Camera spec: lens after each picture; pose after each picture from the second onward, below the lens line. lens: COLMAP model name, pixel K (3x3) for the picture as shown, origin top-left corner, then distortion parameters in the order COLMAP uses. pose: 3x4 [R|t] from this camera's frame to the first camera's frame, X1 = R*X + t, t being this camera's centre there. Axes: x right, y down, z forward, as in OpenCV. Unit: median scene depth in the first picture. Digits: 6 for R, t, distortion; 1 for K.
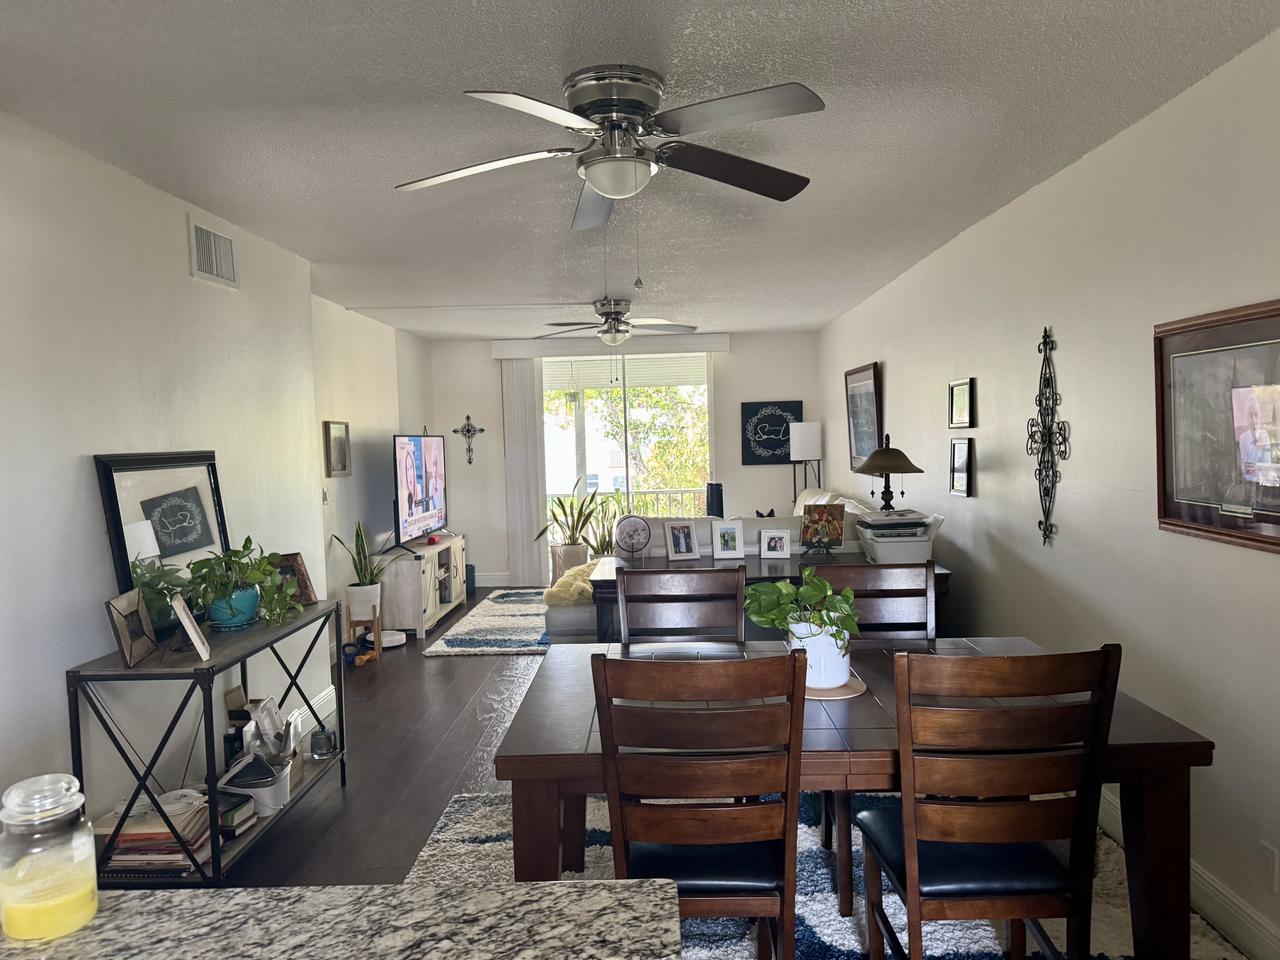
lens RADIAL K [[900.1, 0, 634.9], [0, 900.1, 486.2], [0, 0, 1]] dist [0.083902, -0.120277]
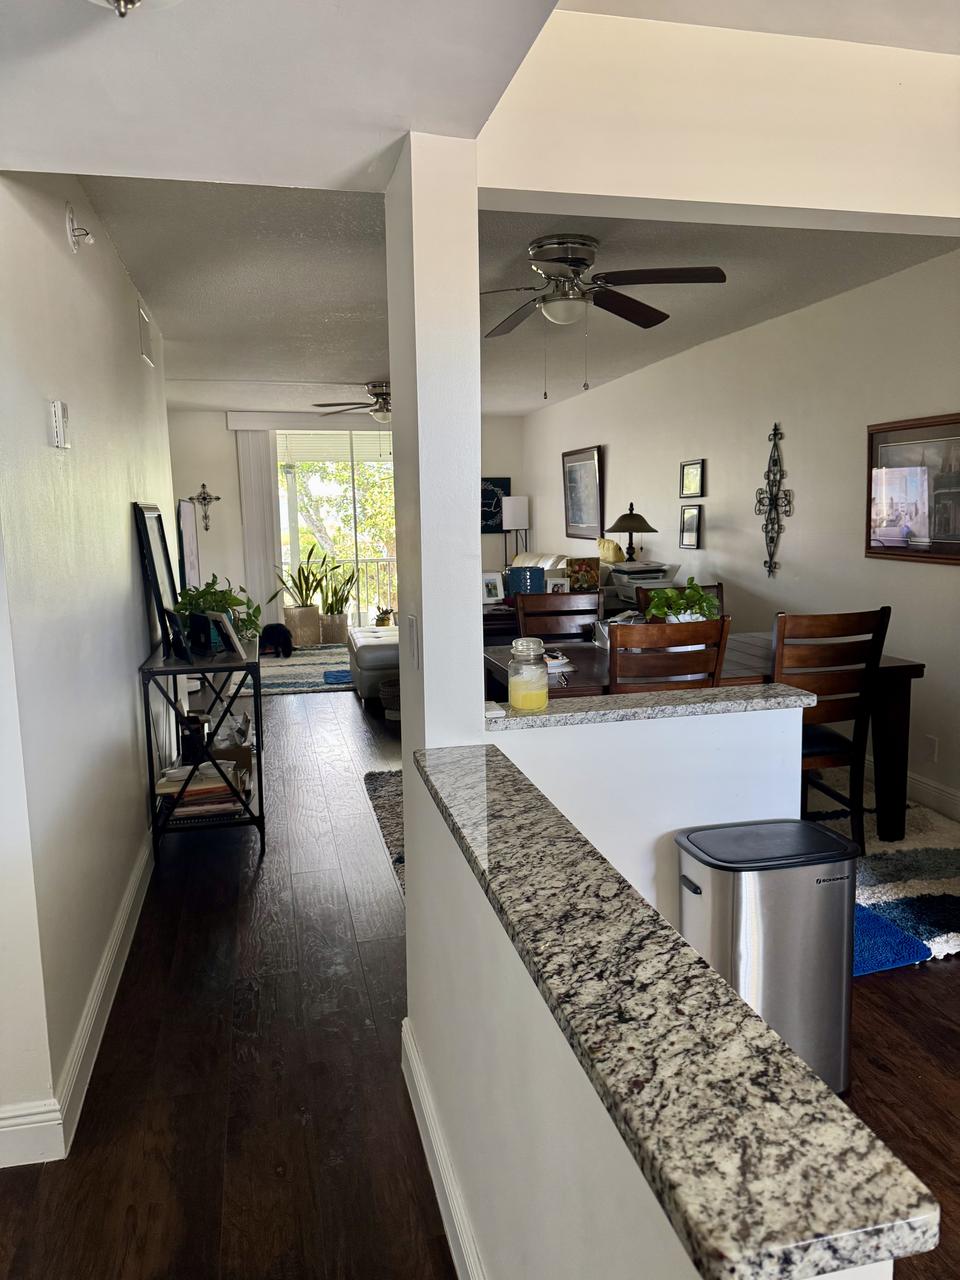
lens RADIAL K [[901.1, 0, 480.0], [0, 901.1, 640.0], [0, 0, 1]] dist [0.134696, -0.246861]
pose [[0.966516, -0.025646, 0.255322, -0.365517], [0.005252, 0.996762, 0.080239, 0.045705], [-0.256553, -0.076211, 0.963521, -0.279550]]
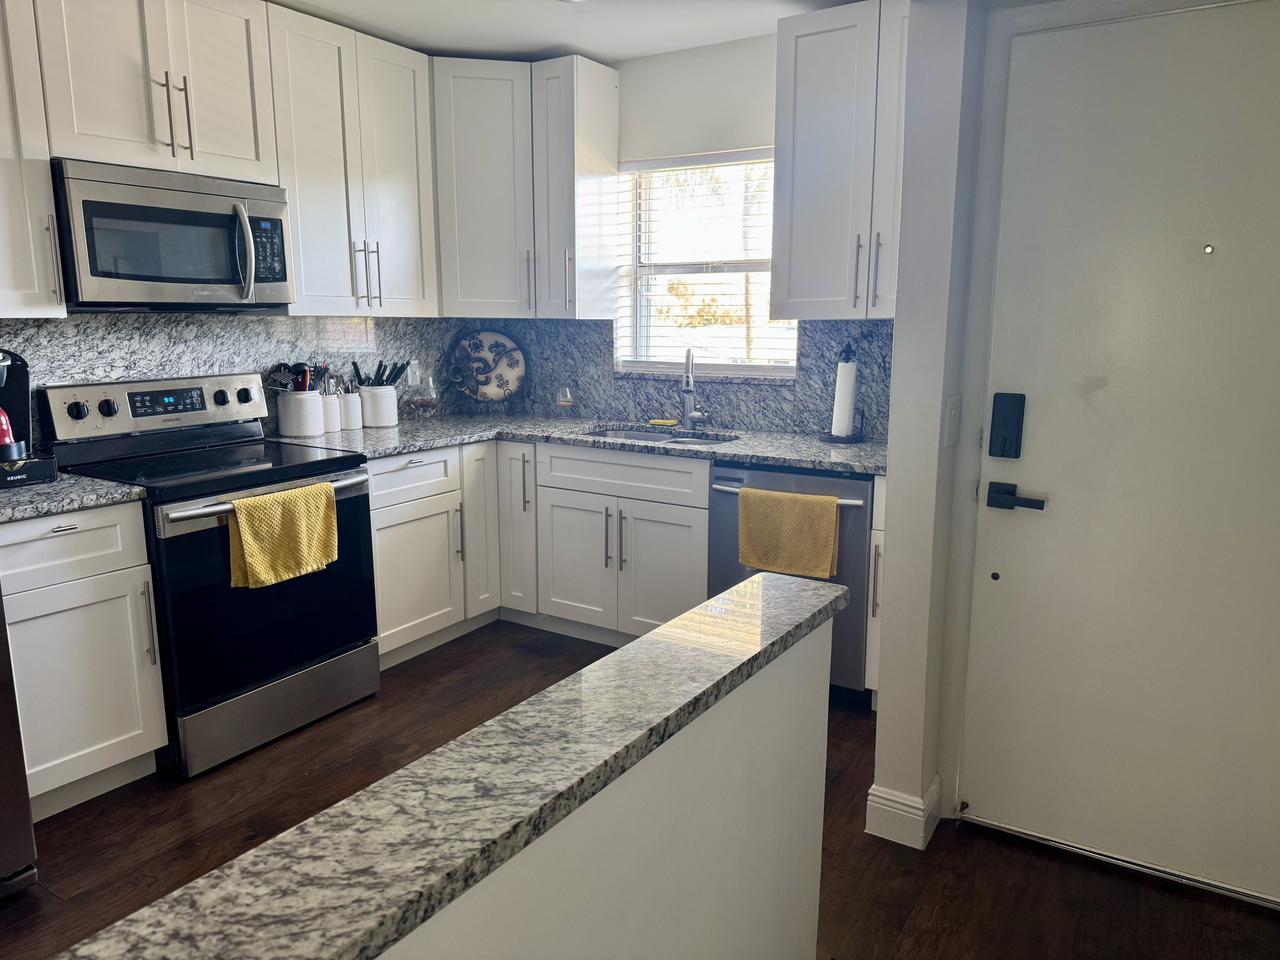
lens RADIAL K [[900.1, 0, 634.9], [0, 900.1, 486.2], [0, 0, 1]] dist [0.083902, -0.120277]
pose [[-0.854465, -0.070286, 0.514732, -0.418783], [0.051967, 0.974272, 0.219303, 0.018915], [-0.516903, 0.214136, -0.828829, 0.255768]]
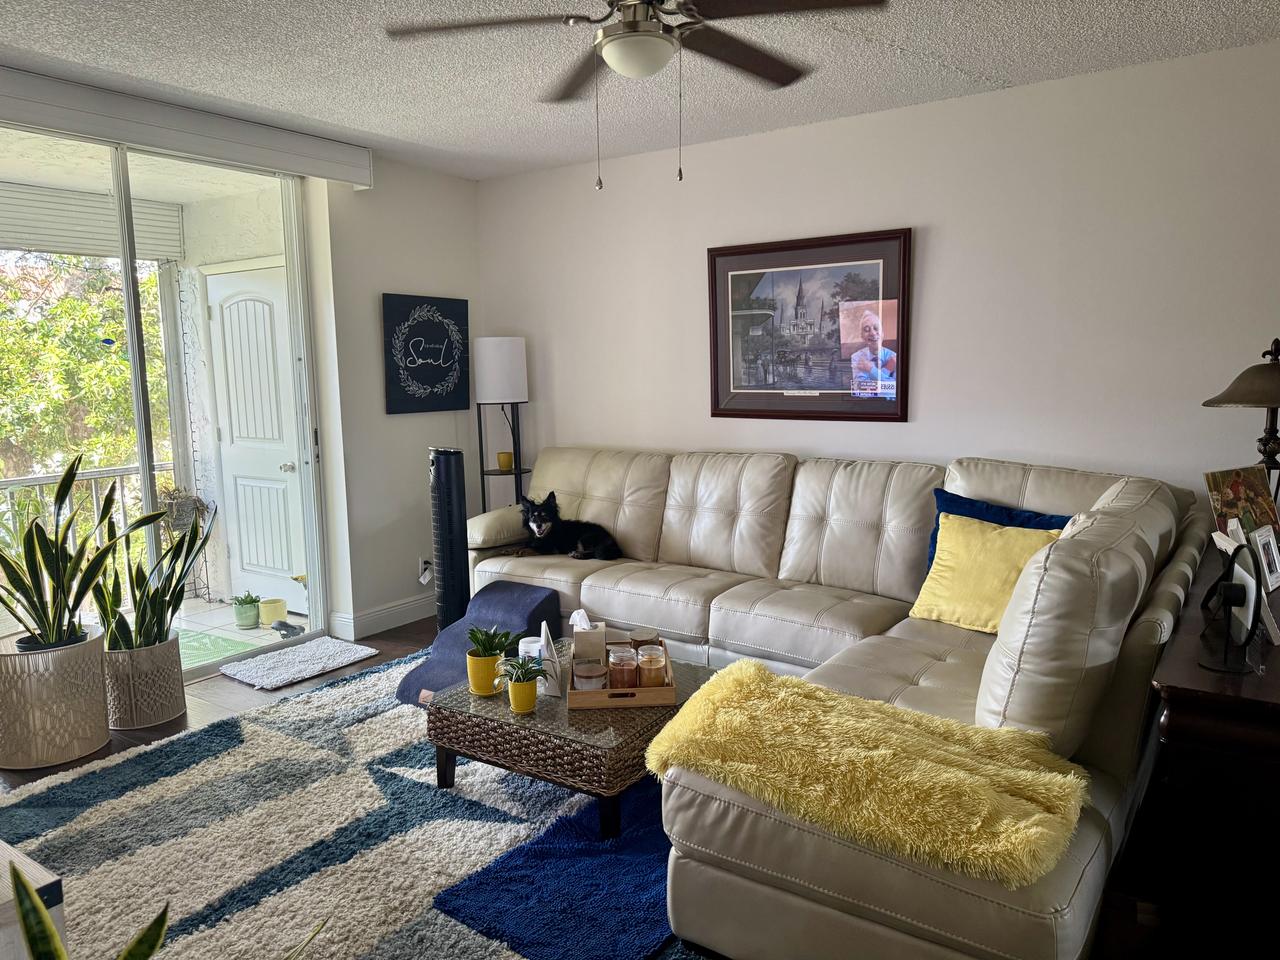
lens RADIAL K [[901.1, 0, 633.3], [0, 901.1, 481.3], [0, 0, 1]] dist [0.134696, -0.246861]
pose [[0.554039, -0.086860, 0.827947, -0.601435], [0.046774, 0.996219, 0.073213, -0.039193], [-0.831175, -0.001836, 0.556007, 1.412566]]
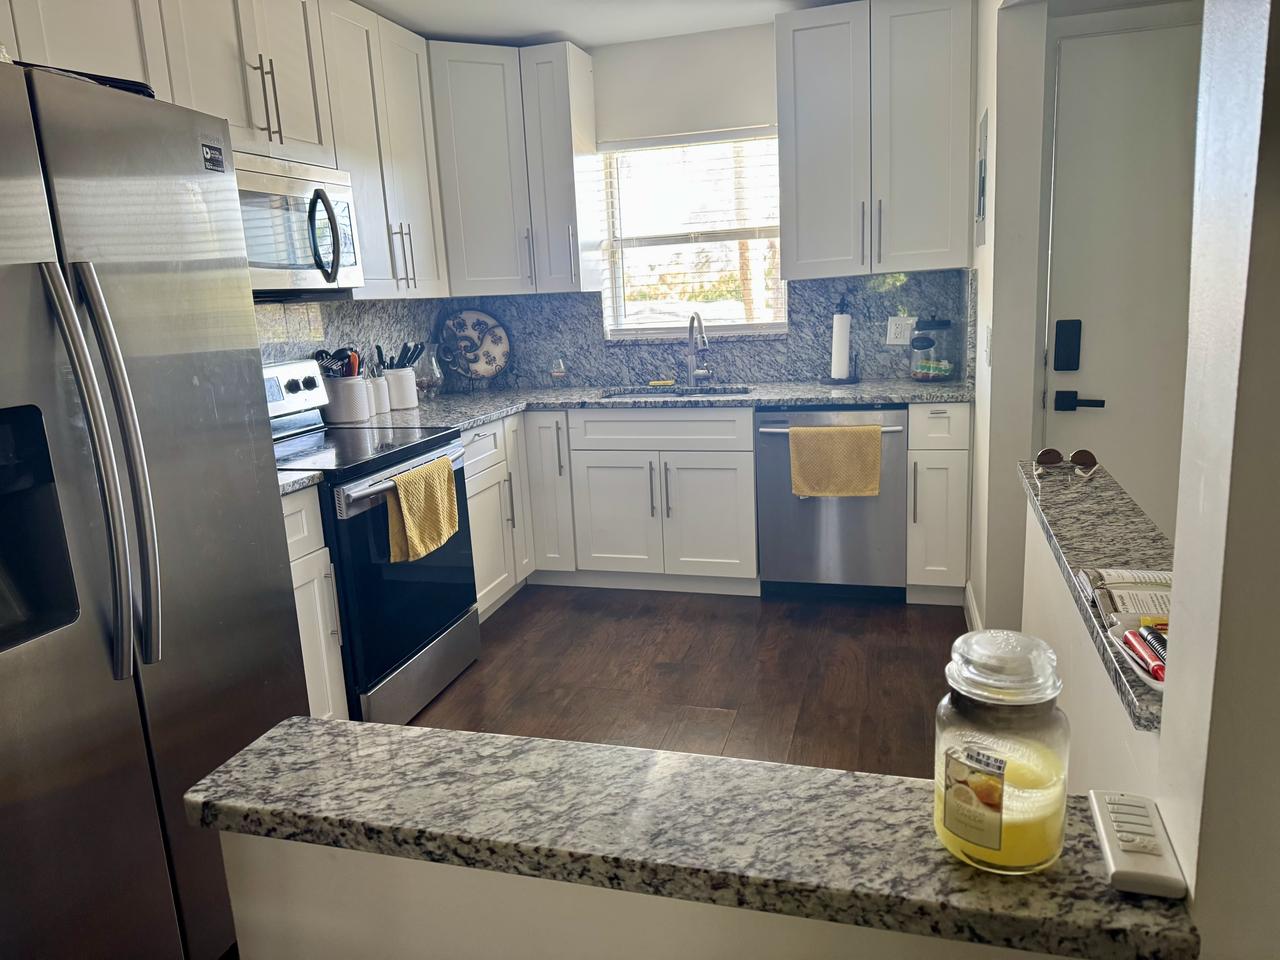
lens RADIAL K [[901.1, 0, 633.3], [0, 901.1, 481.3], [0, 0, 1]] dist [0.134696, -0.246861]
pose [[-0.962480, 0.023015, 0.270373, -0.162763], [0.093872, 0.963116, 0.252183, 0.005352], [-0.254597, 0.268102, -0.929140, 0.468824]]
